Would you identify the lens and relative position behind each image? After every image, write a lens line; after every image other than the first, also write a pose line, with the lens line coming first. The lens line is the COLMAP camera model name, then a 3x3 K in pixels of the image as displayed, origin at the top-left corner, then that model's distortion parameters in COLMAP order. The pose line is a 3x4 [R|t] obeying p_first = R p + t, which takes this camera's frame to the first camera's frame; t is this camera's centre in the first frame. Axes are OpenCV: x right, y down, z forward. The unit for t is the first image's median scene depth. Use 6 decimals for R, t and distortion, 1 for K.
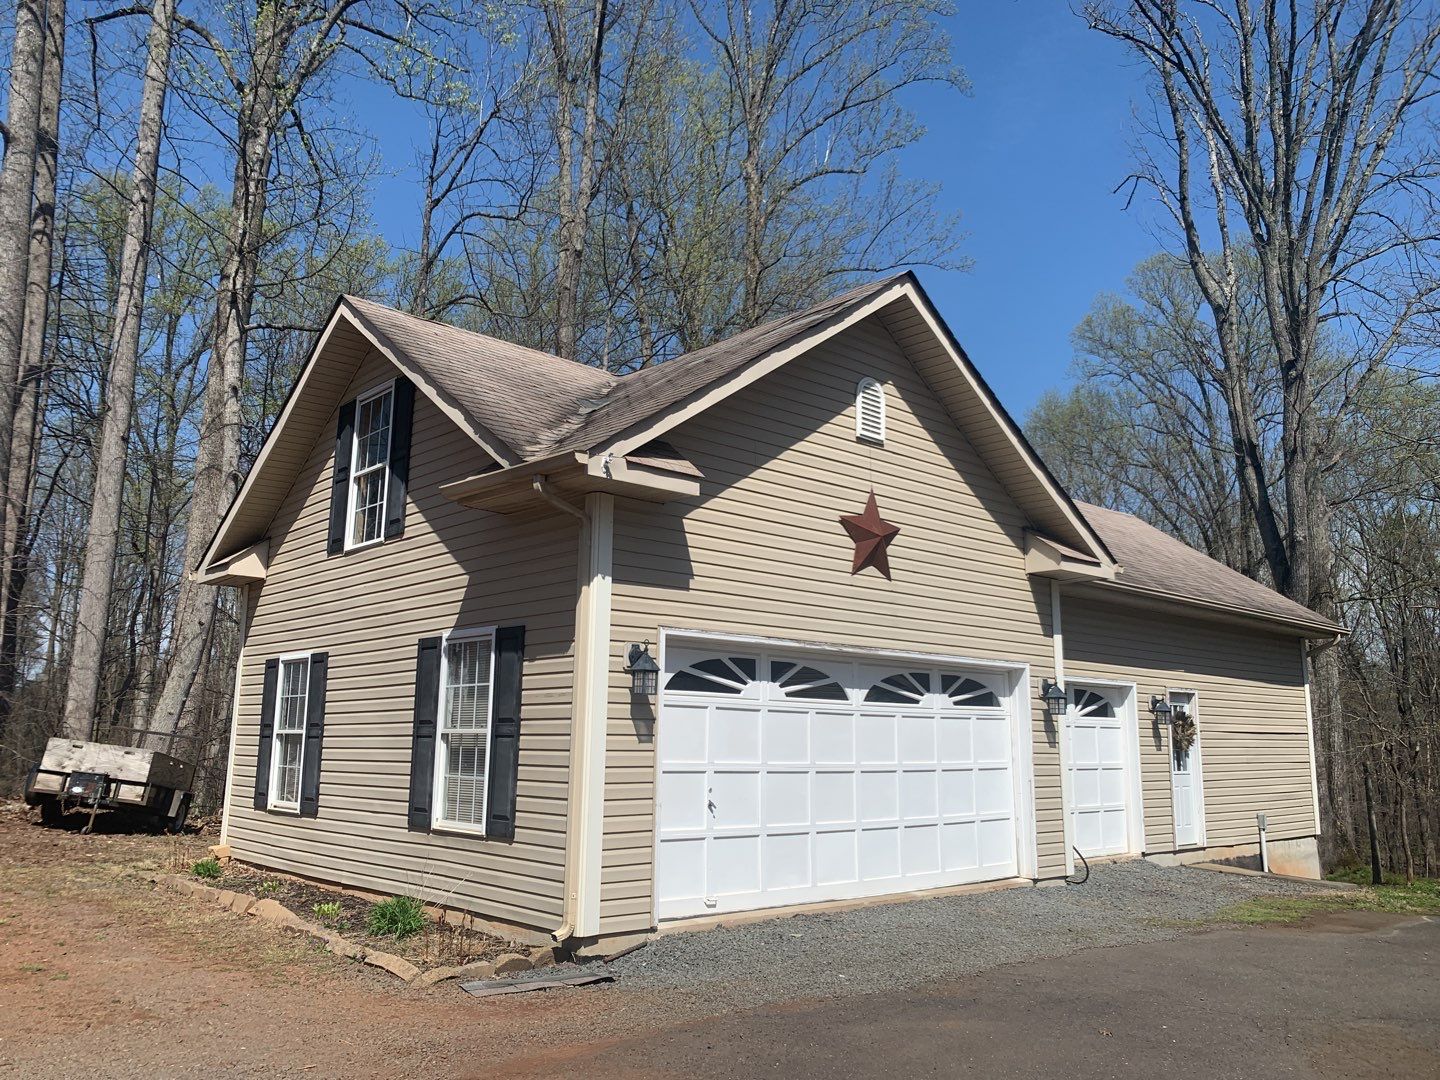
lens RADIAL K [[1109.8, 0, 710.0], [0, 1109.8, 540.2], [0, 0, 1]] dist [0.033673, -0.035496]
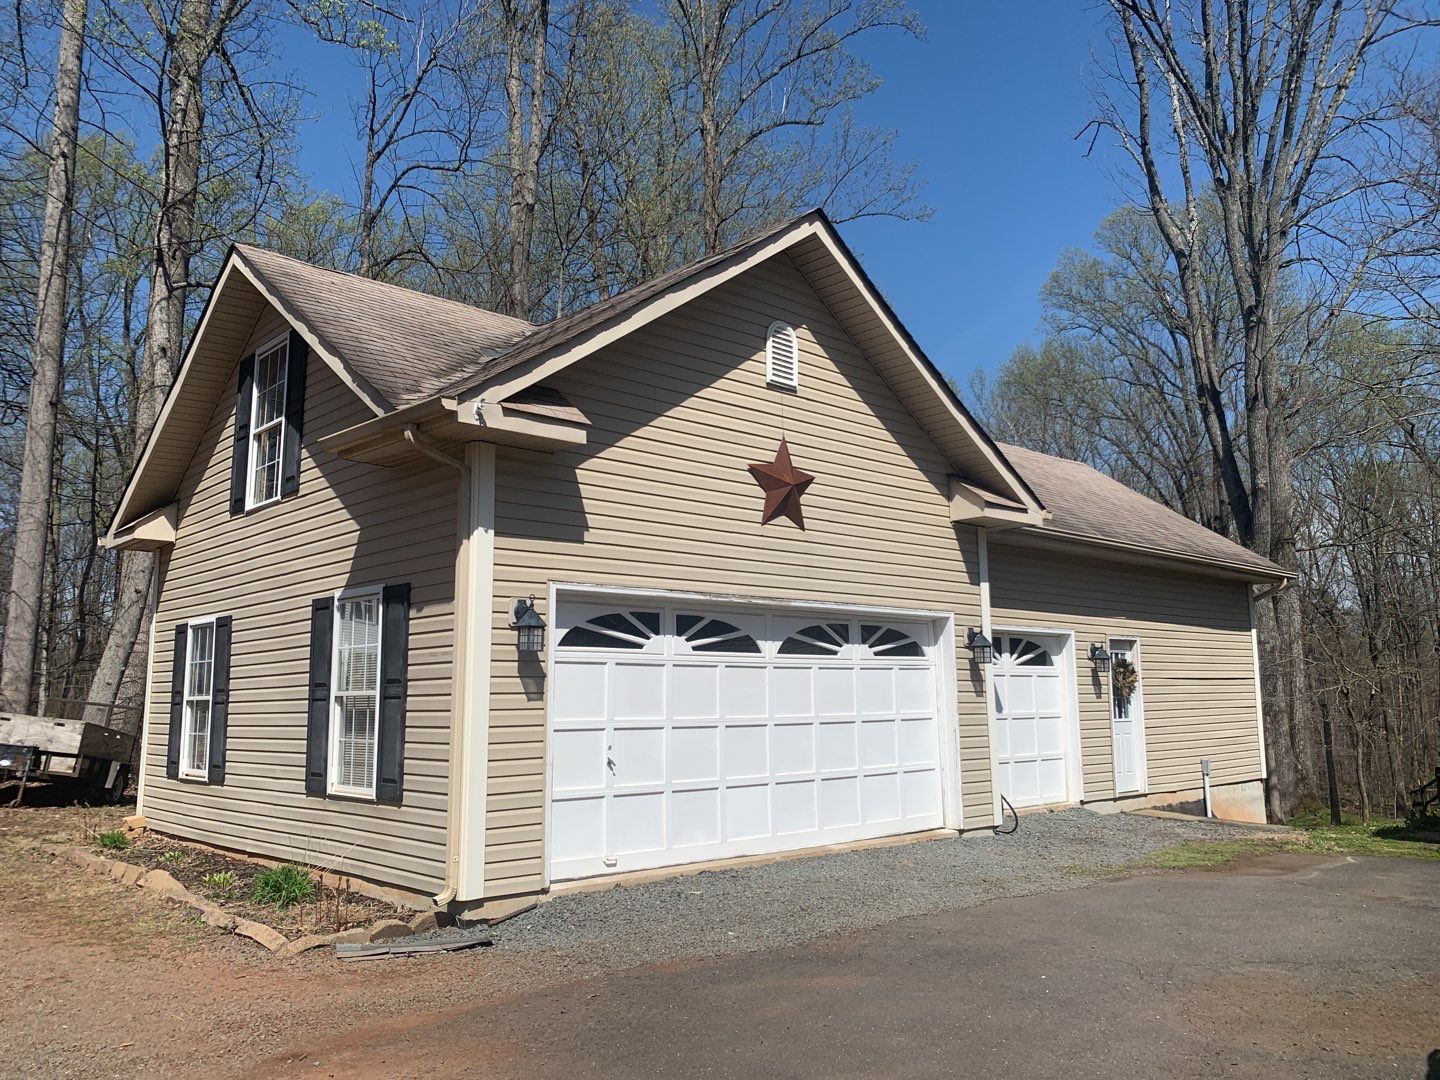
lens RADIAL K [[1109.8, 0, 716.5], [0, 1109.8, 536.1], [0, 0, 1]] dist [0.033673, -0.035496]
pose [[0.999655, -0.019415, 0.017714, 0.066843], [0.018849, 0.999324, 0.031570, 0.009182], [-0.018315, -0.031225, 0.999345, 0.026941]]
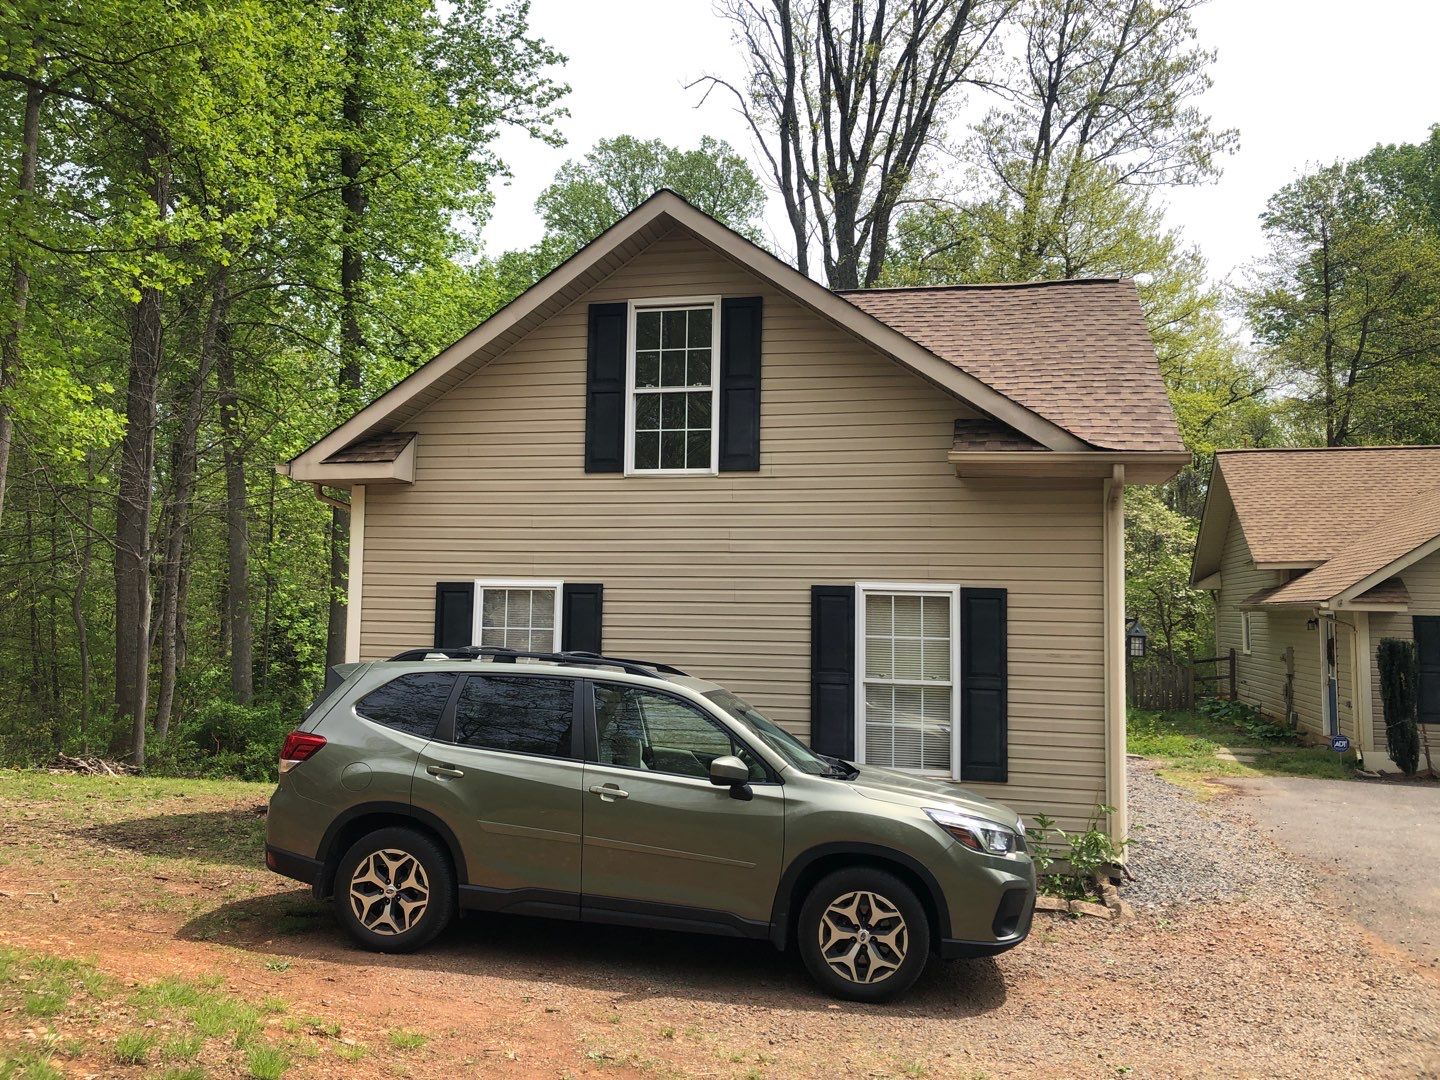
lens RADIAL K [[1181.0, 0, 721.9], [0, 1181.0, 506.3], [0, 0, 1]] dist [0.034452, -0.019023]
pose [[0.822328, 0.052578, 0.566579, -0.855196], [-0.109739, 0.991683, 0.067248, -0.039656], [-0.558331, -0.117476, 0.821259, 0.177893]]
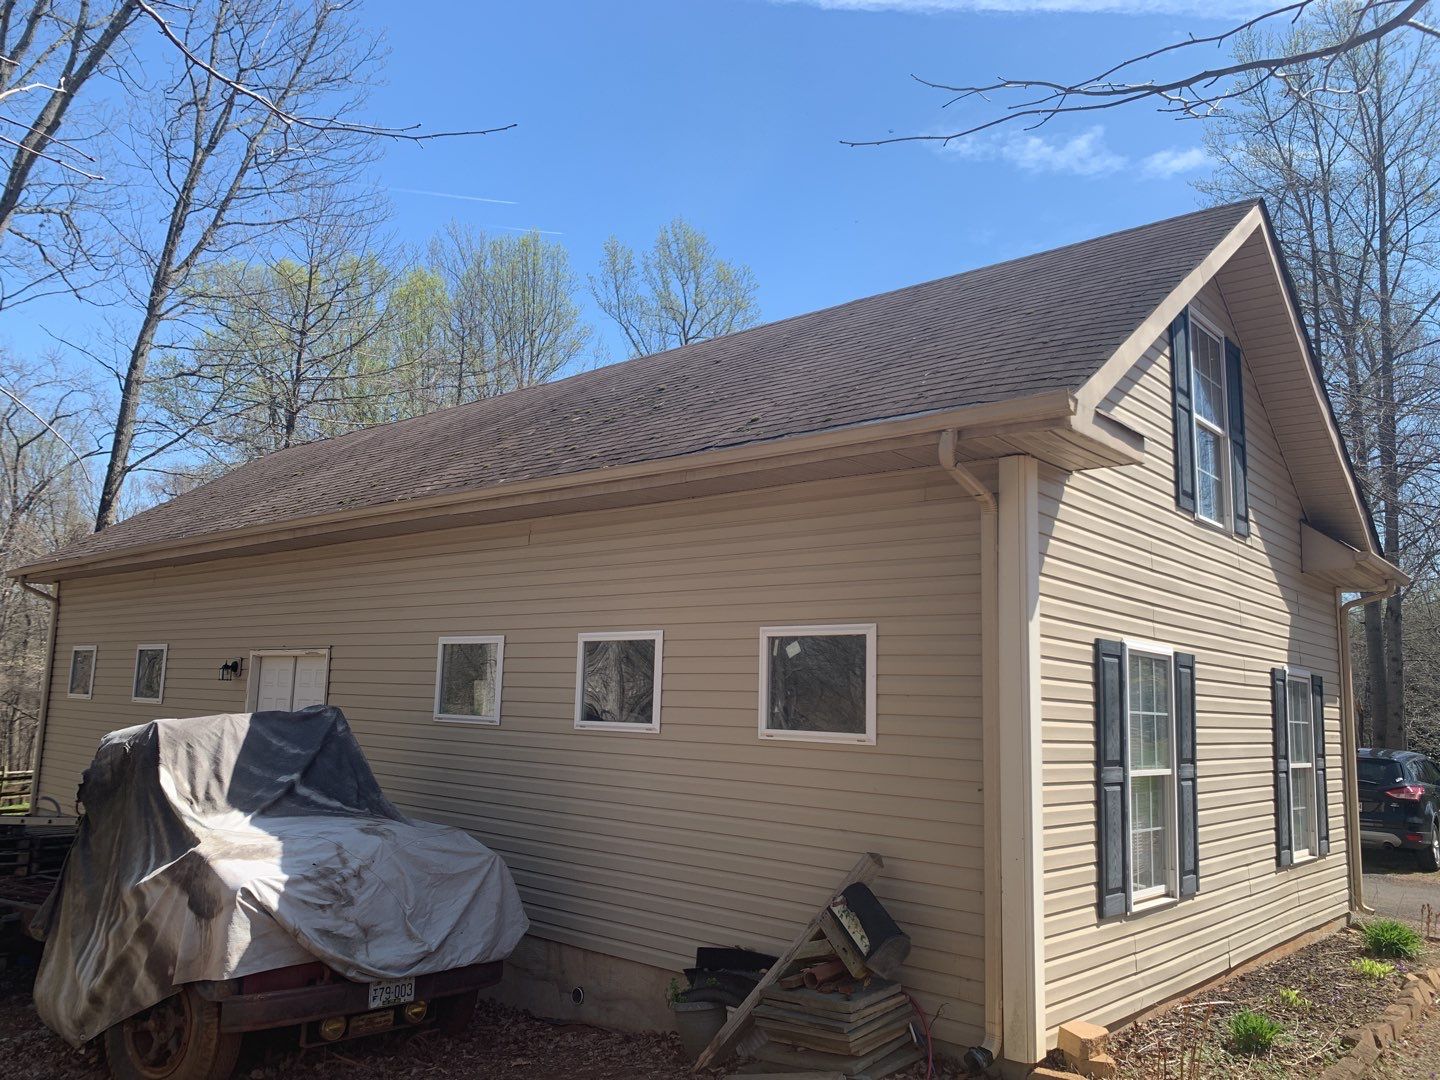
lens RADIAL K [[1109.8, 0, 713.5], [0, 1109.8, 549.7], [0, 0, 1]] dist [0.033673, -0.035496]
pose [[-0.116835, 0.123567, 0.985434, -1.055242], [-0.215969, 0.965324, -0.146651, 0.214519], [-0.969385, -0.229957, -0.086097, 1.442352]]
